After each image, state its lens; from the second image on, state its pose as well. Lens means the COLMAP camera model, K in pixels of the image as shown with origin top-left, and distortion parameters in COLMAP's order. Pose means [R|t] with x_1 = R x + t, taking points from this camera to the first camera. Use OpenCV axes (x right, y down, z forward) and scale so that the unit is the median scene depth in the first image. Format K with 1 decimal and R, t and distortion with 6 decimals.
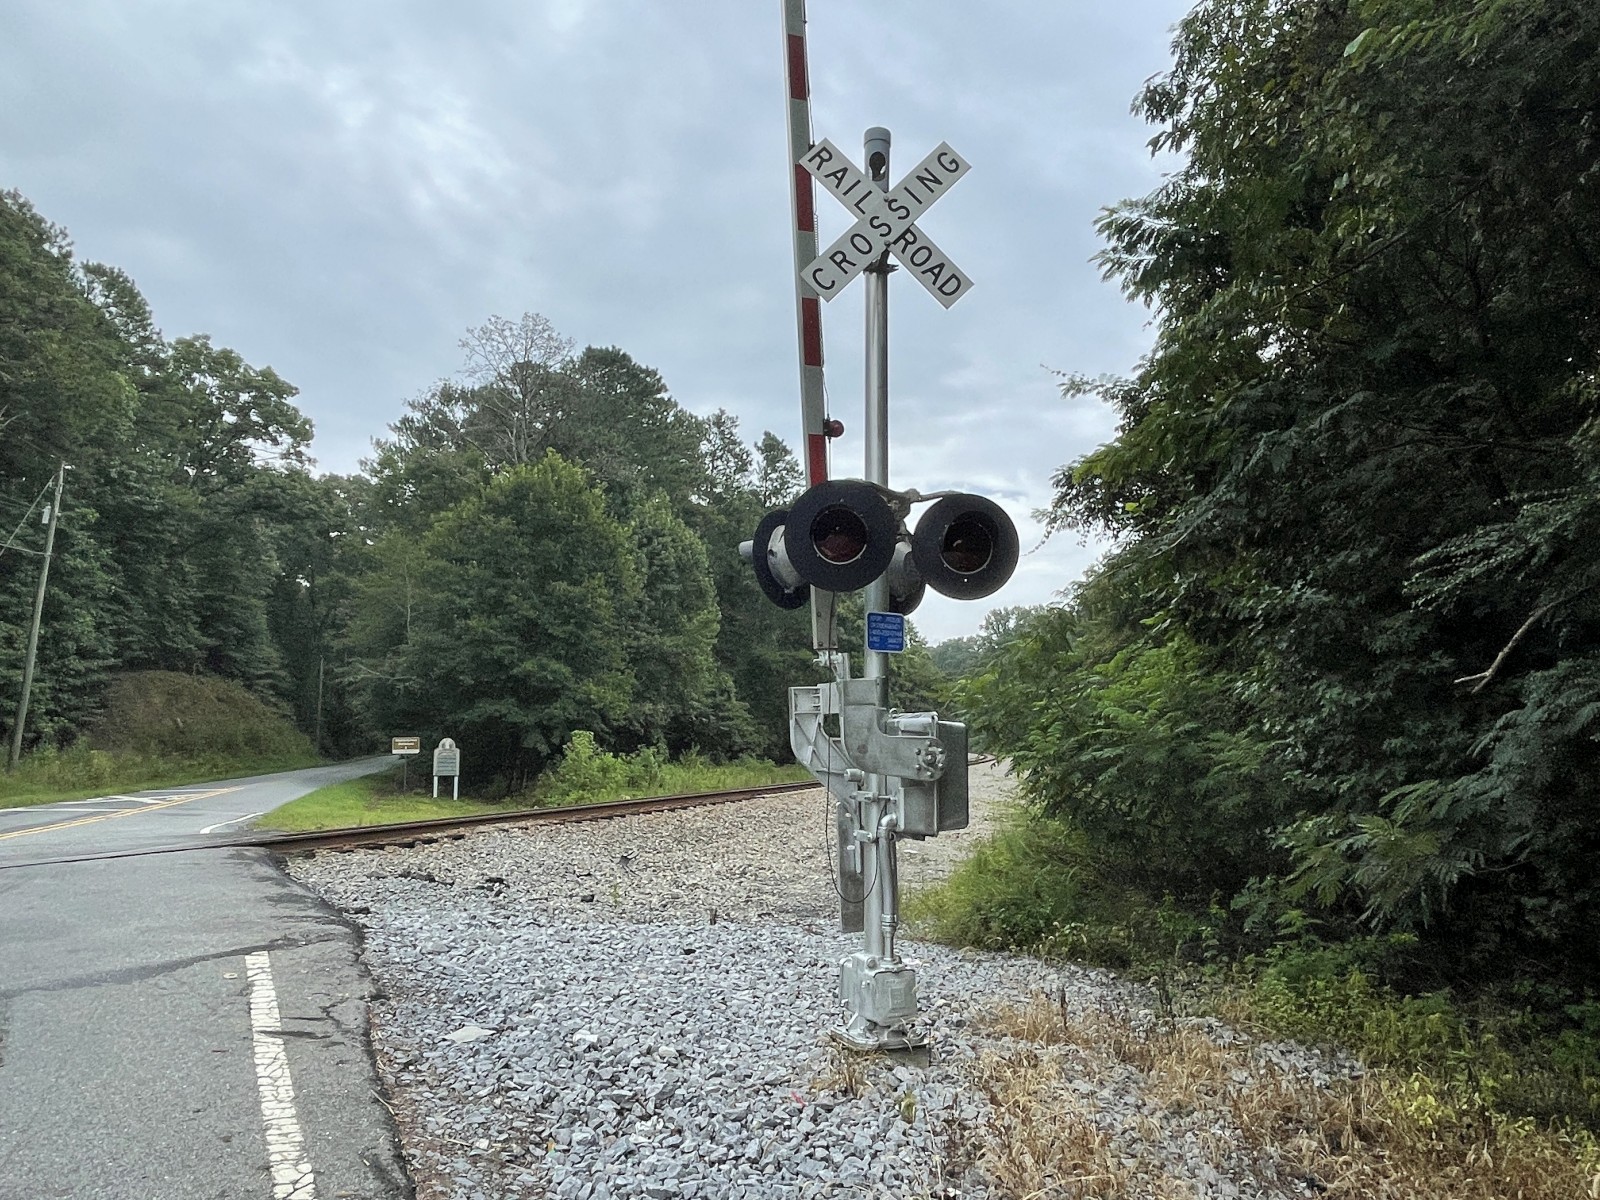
lens RADIAL K [[1056.8, 0, 808.0], [0, 1056.8, 602.8], [0, 0, 1]] dist [-0.002979, 0.000145]
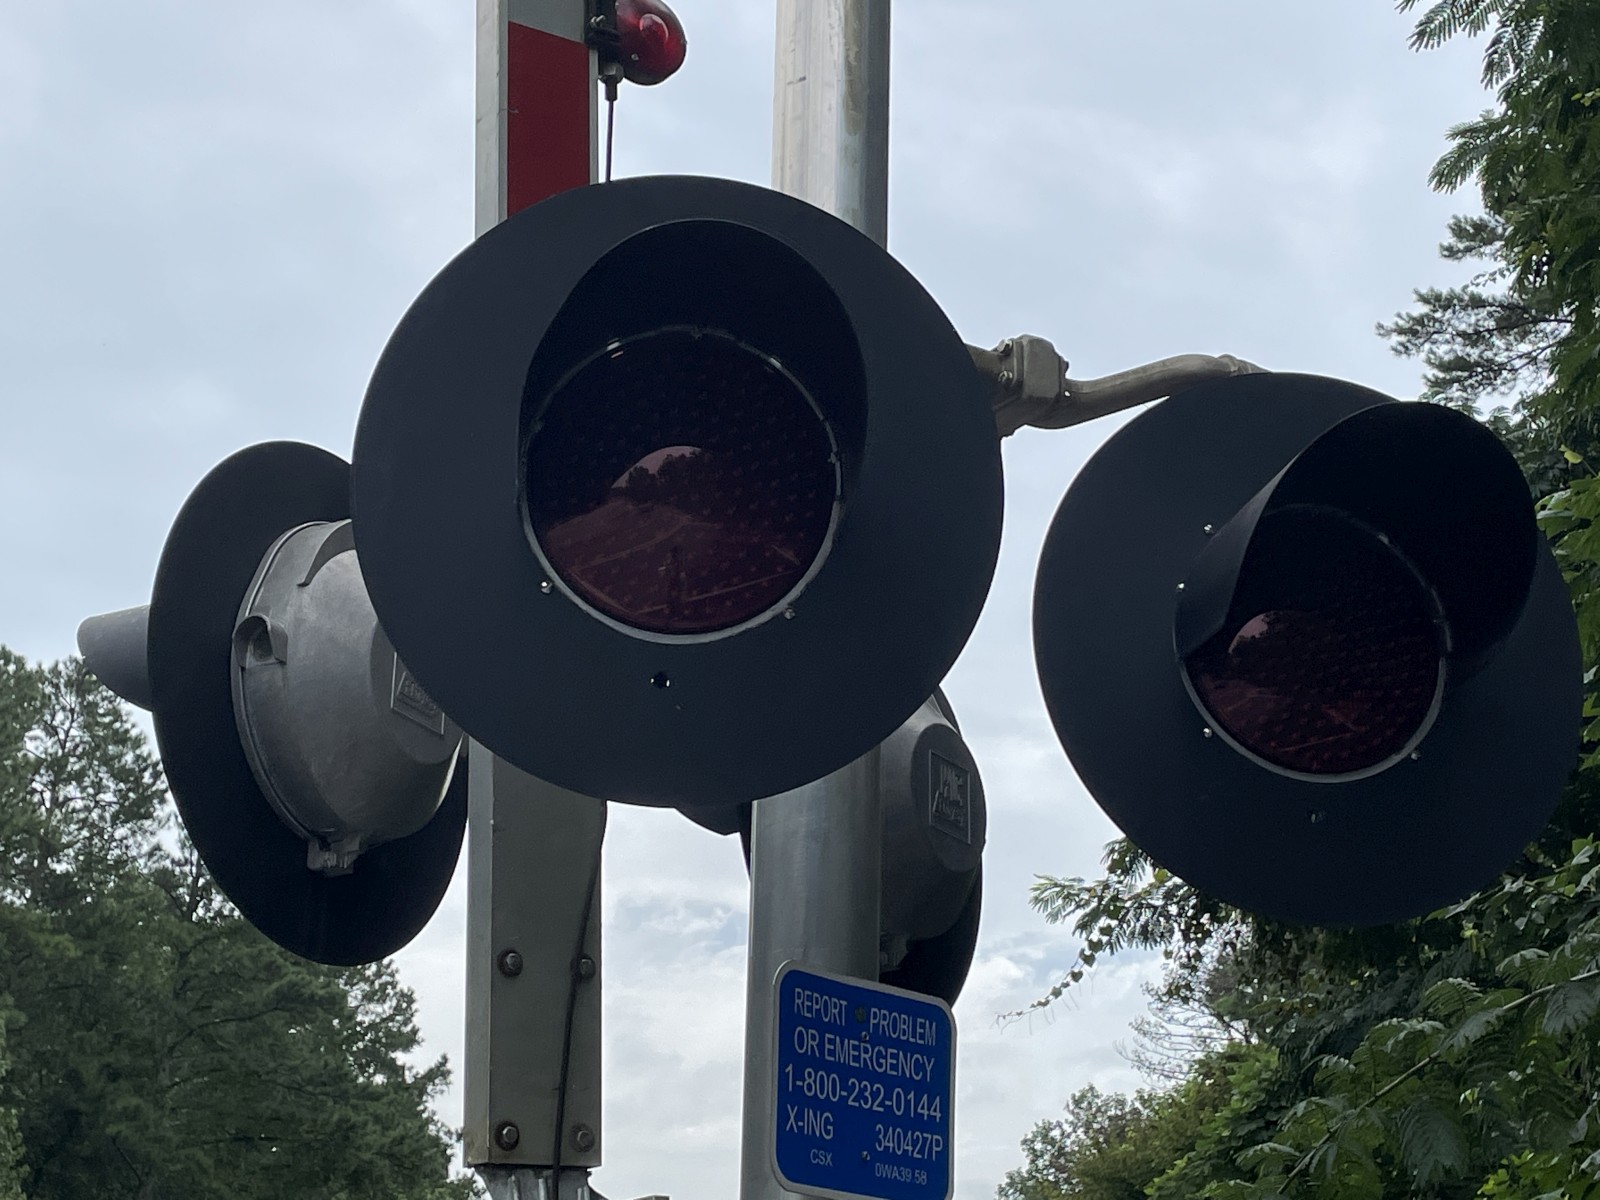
lens RADIAL K [[2708.3, 0, 803.8], [0, 2708.3, 587.0], [0, 0, 1]] dist [0.104532, 0.000000]
pose [[0.982396, 0.078291, 0.169612, -0.002249], [-0.038399, 0.973184, -0.226799, 0.004910], [-0.182820, 0.216294, 0.959059, 0.052674]]
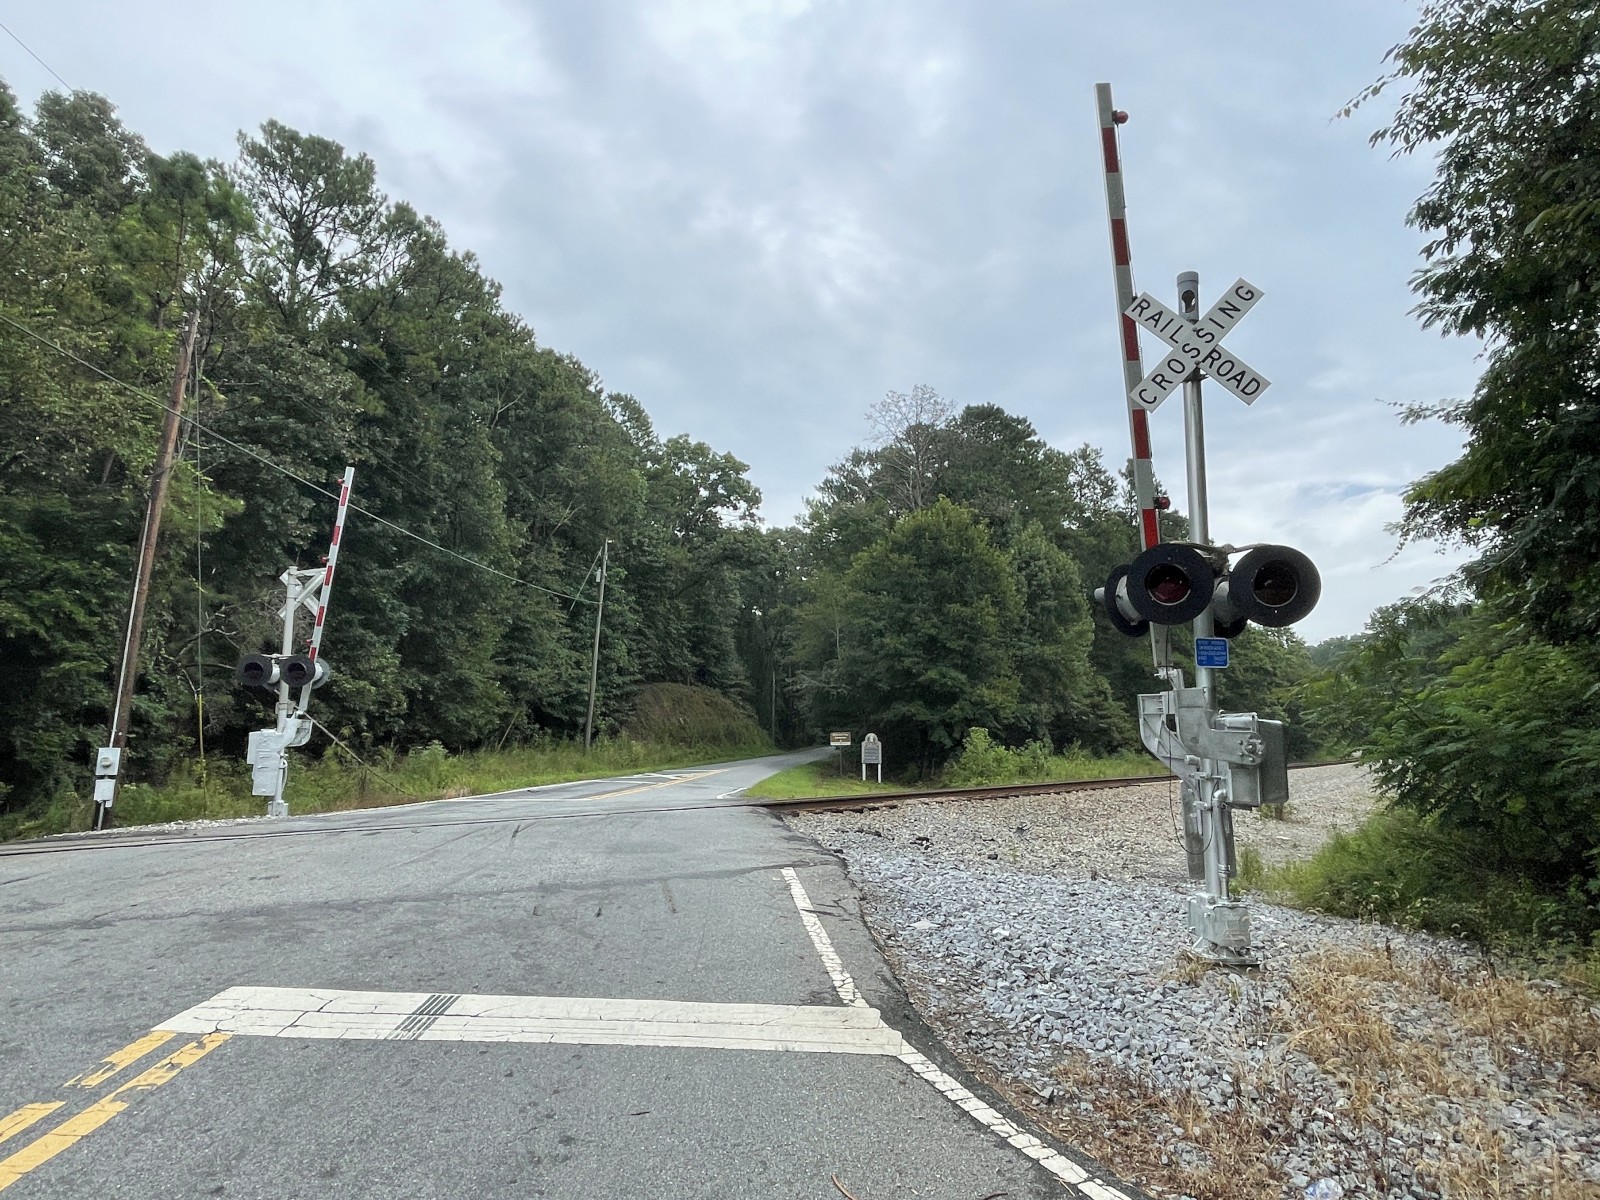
lens RADIAL K [[910.7, 0, 807.3], [0, 910.7, 604.0], [0, 0, 1]] dist [-0.001020, -0.003297]
pose [[0.924384, -0.049428, -0.378248, 0.003886], [0.043968, 0.998767, -0.023063, -0.002886], [0.378922, 0.004688, 0.925417, -0.025065]]
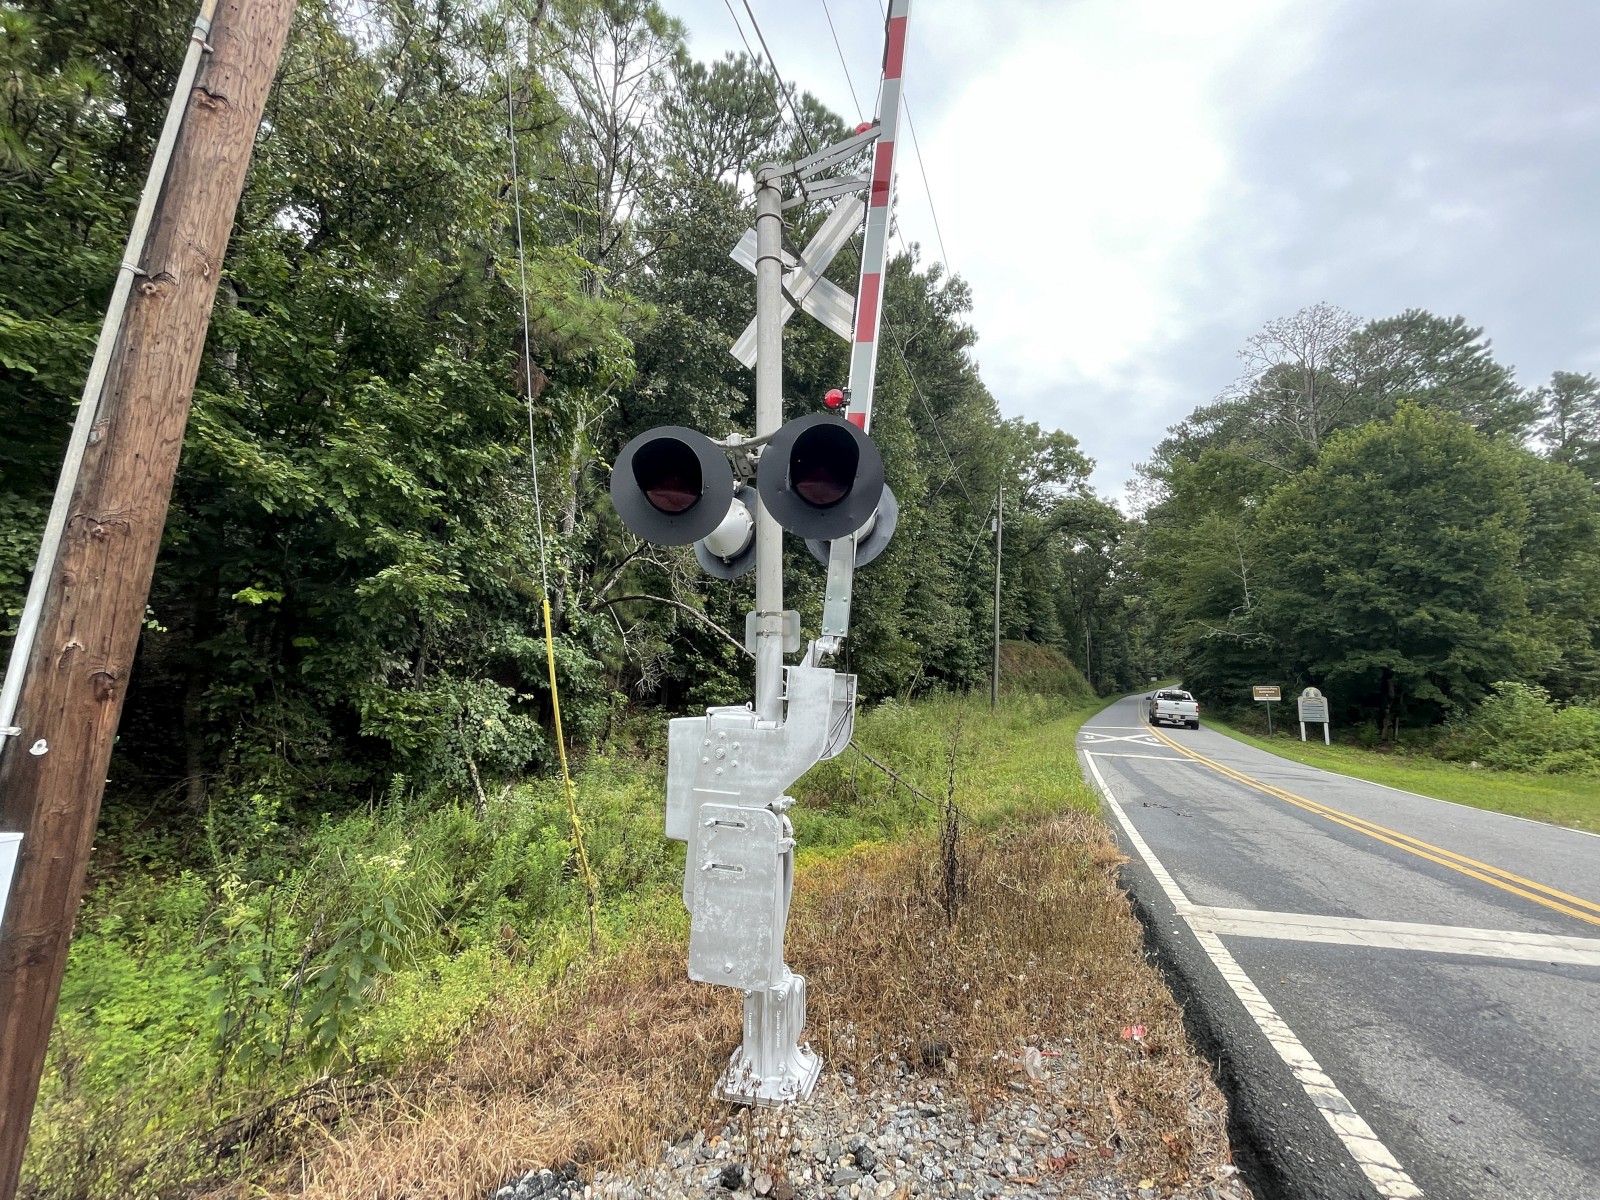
lens RADIAL K [[645.1, 0, 802.7], [0, 645.1, 595.9], [0, 0, 1]] dist [-0.003882, 0.000864]
pose [[0.715943, -0.083503, -0.693147, -0.224216], [0.079333, 0.996121, -0.038060, 0.016046], [0.693636, -0.027741, 0.719791, 0.144338]]
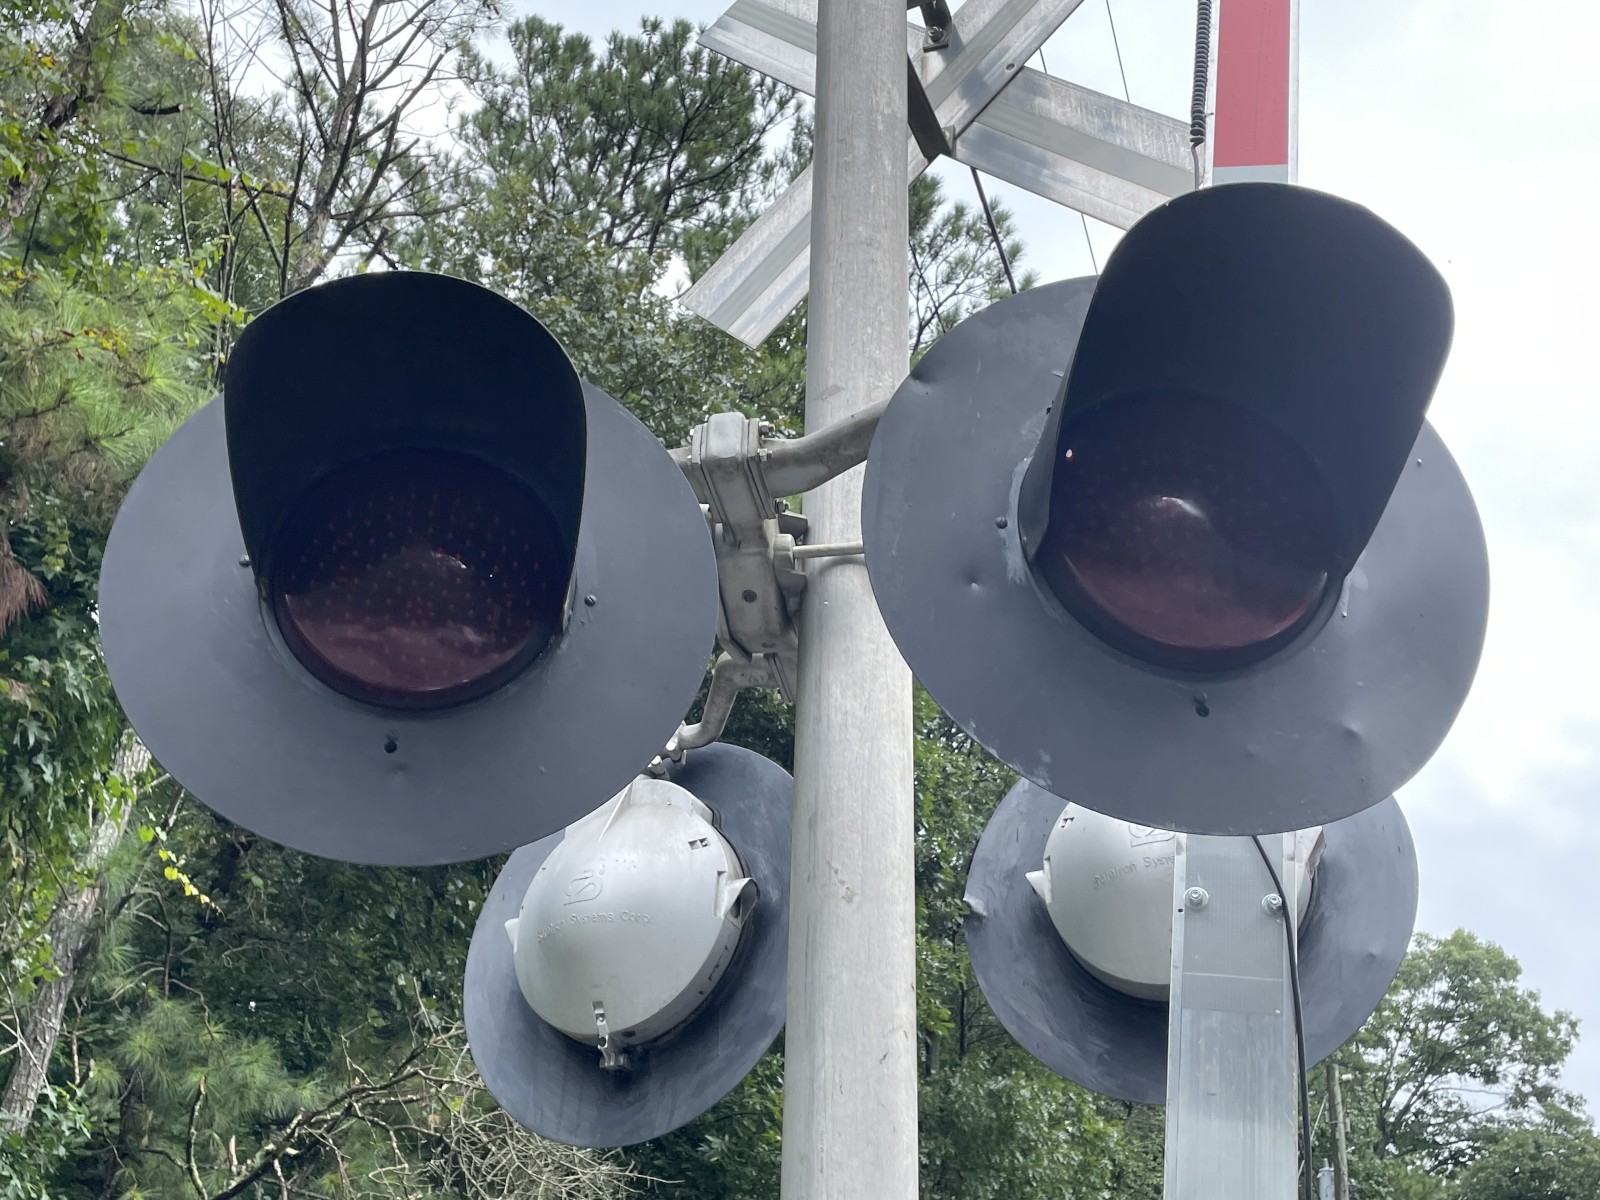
lens RADIAL K [[1750.0, 0, 814.9], [0, 1750.0, 603.1], [0, 0, 1]] dist [0.037039, 0.000000]
pose [[0.750605, -0.325037, -0.575277, -0.257411], [0.043603, 0.893108, -0.447723, 0.018490], [0.659311, 0.310980, 0.684544, 0.167842]]
